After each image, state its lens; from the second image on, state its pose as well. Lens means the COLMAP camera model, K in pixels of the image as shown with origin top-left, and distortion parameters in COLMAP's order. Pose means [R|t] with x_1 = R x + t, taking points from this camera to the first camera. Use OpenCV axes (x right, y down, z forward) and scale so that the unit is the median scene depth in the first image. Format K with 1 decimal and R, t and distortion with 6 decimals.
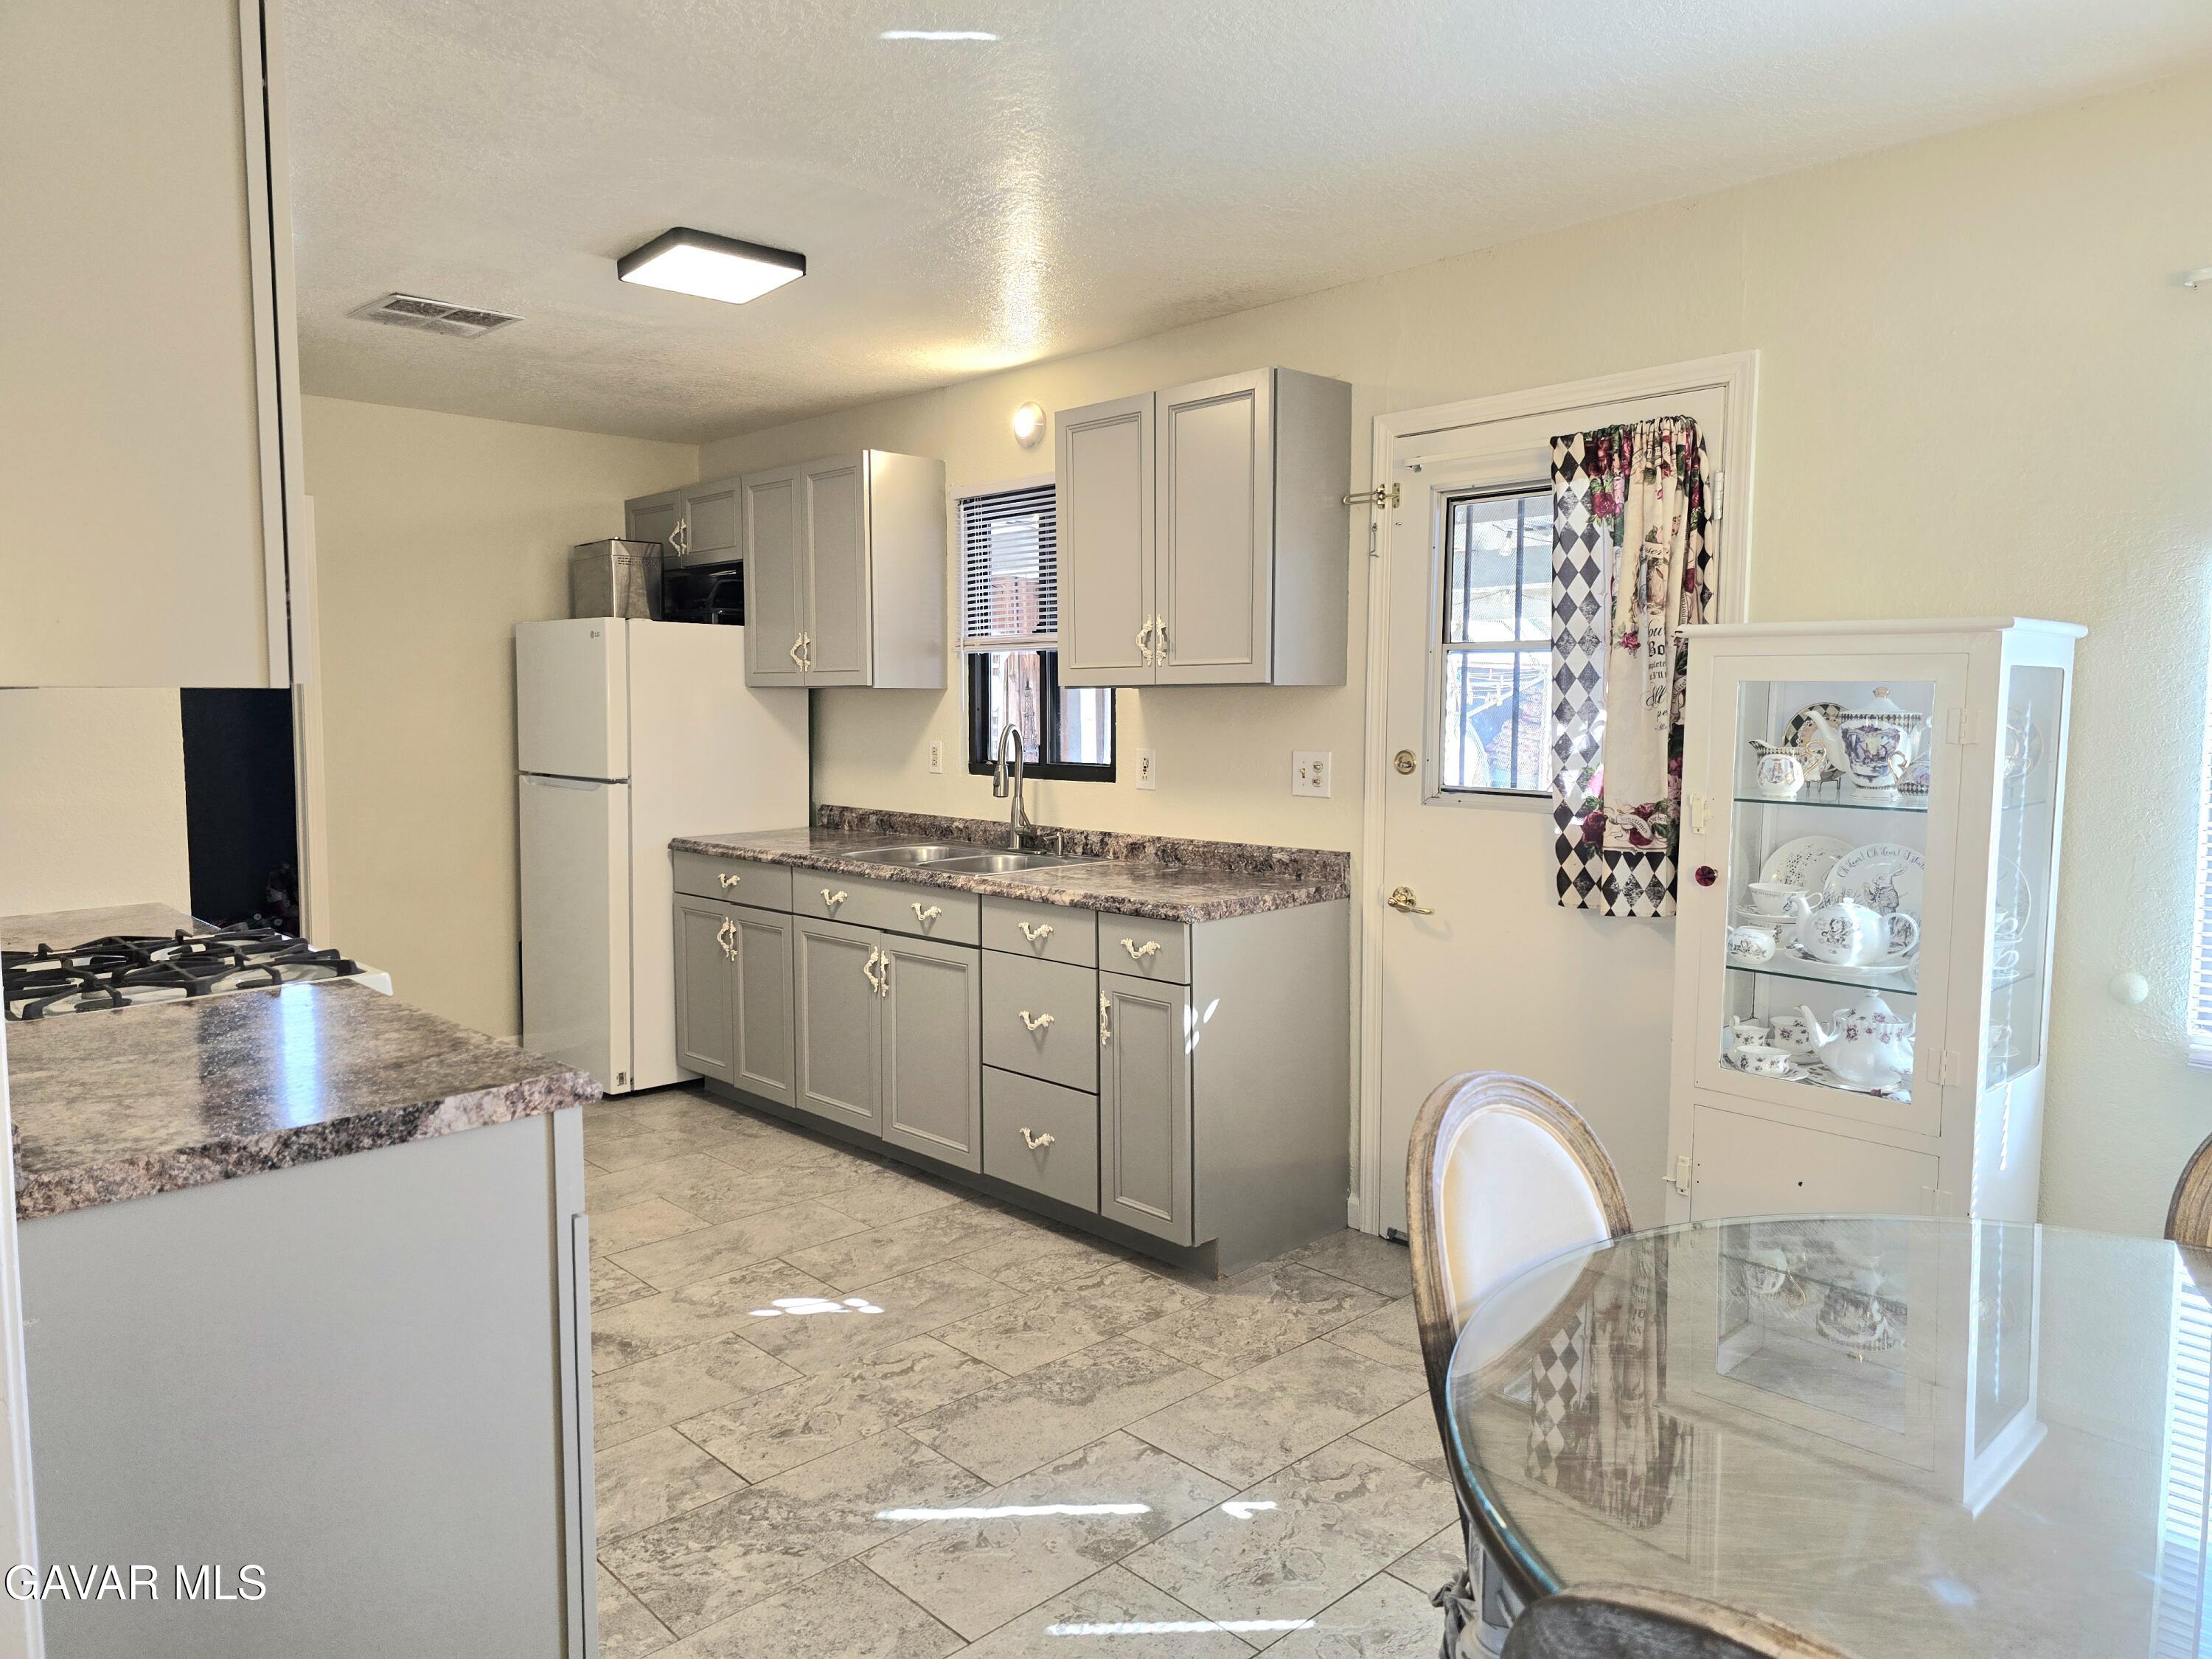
lens RADIAL K [[1480.7, 0, 1091.5], [0, 1480.7, 813.4], [0, 0, 1]] dist [0.045346, -0.033695]
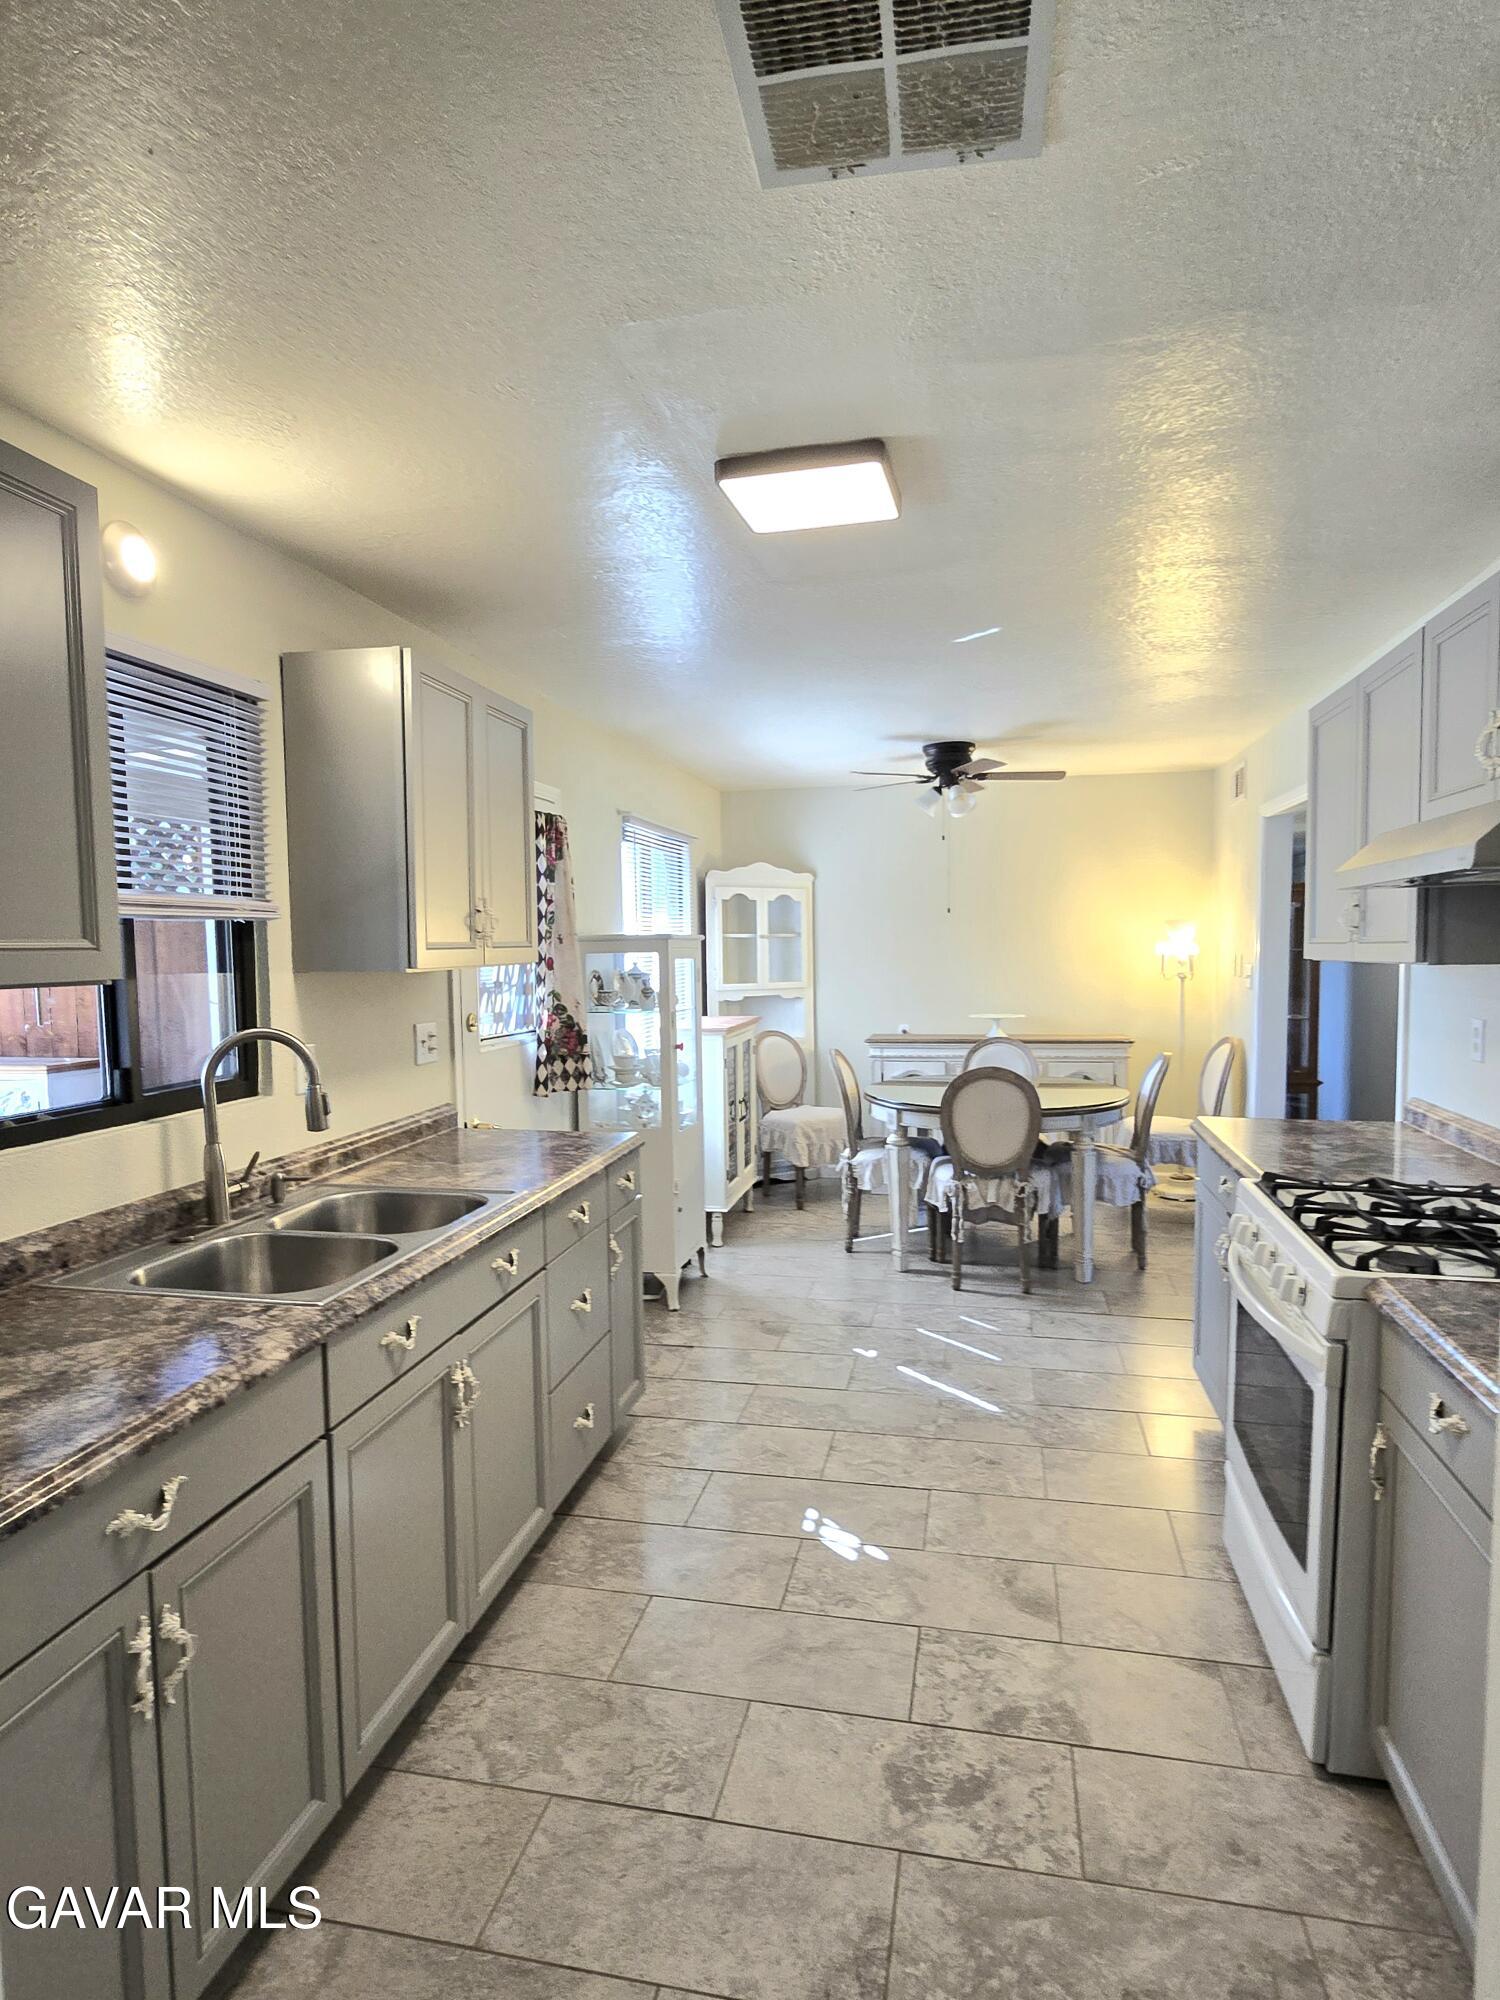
lens RADIAL K [[1095.9, 0, 757.4], [0, 1095.9, 1016.3], [0, 0, 1]] dist [-0.001599, -0.000108]
pose [[-0.568958, -0.044999, 0.821134, -0.709465], [0.077929, 0.991058, 0.108308, -0.122116], [-0.818666, 0.125613, -0.560364, 1.303308]]
